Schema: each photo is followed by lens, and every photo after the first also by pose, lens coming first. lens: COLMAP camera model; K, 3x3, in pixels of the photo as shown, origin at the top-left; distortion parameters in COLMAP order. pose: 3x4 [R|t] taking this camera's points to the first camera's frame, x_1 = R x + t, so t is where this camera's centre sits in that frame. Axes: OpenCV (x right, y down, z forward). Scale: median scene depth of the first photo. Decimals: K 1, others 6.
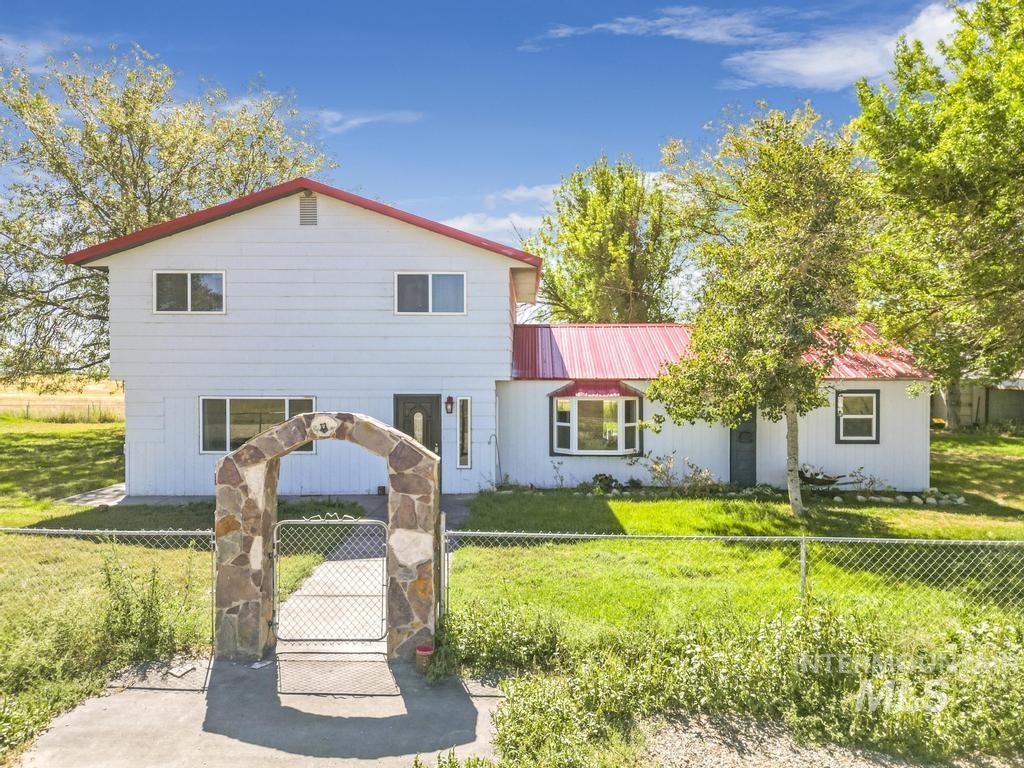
lens RADIAL K [[736.3, 0, 512.0], [0, 736.3, 384.0], [0, 0, 1]] dist [0.049869, -0.003877]
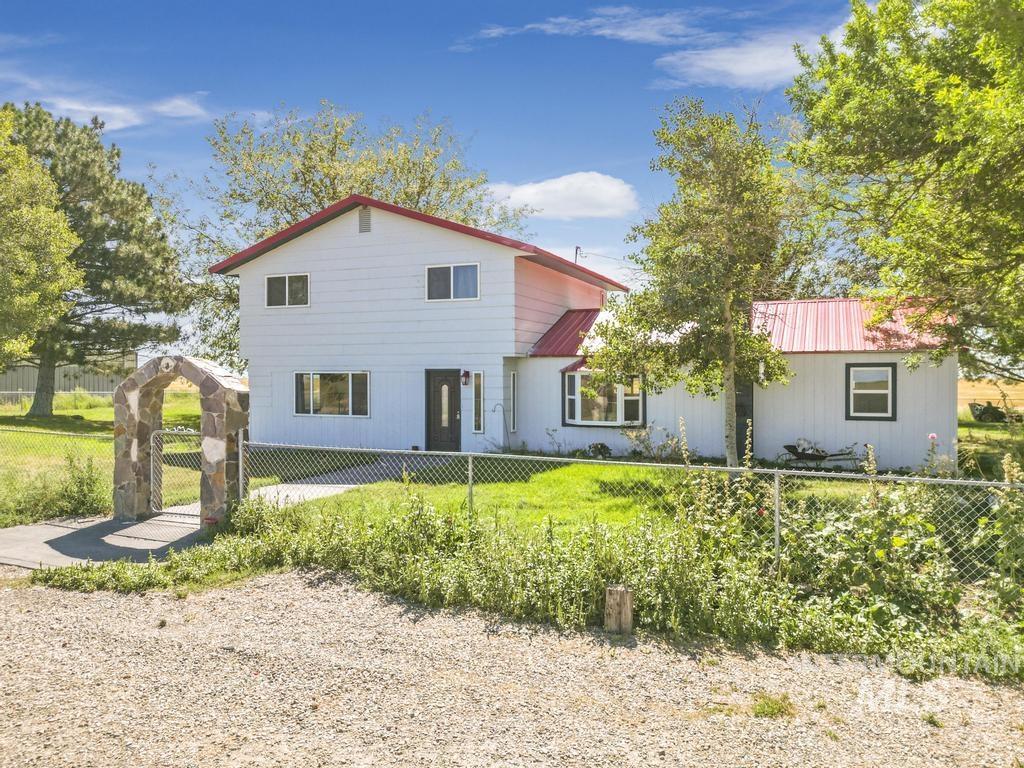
lens RADIAL K [[736.3, 0, 512.0], [0, 736.3, 384.0], [0, 0, 1]] dist [0.049869, -0.003877]
pose [[0.925751, 0.003458, -0.378119, 0.419215], [-0.006493, 0.999956, -0.006753, 0.045342], [0.378079, 0.008707, 0.925732, -0.045512]]
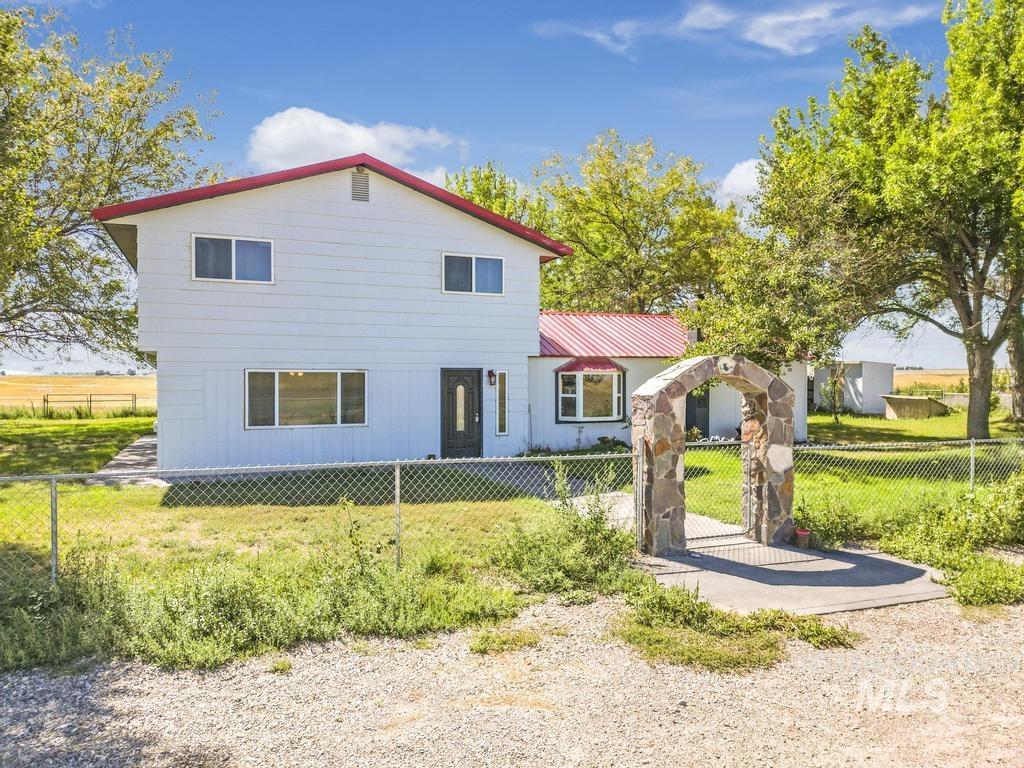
lens RADIAL K [[724.5, 0, 512.0], [0, 724.5, 384.0], [0, 0, 1]] dist [0.048210, -0.001779]
pose [[0.911931, -0.005735, 0.410304, -0.496931], [0.007045, 0.999974, -0.001681, 0.039736], [-0.410283, 0.004423, 0.911947, 0.005309]]
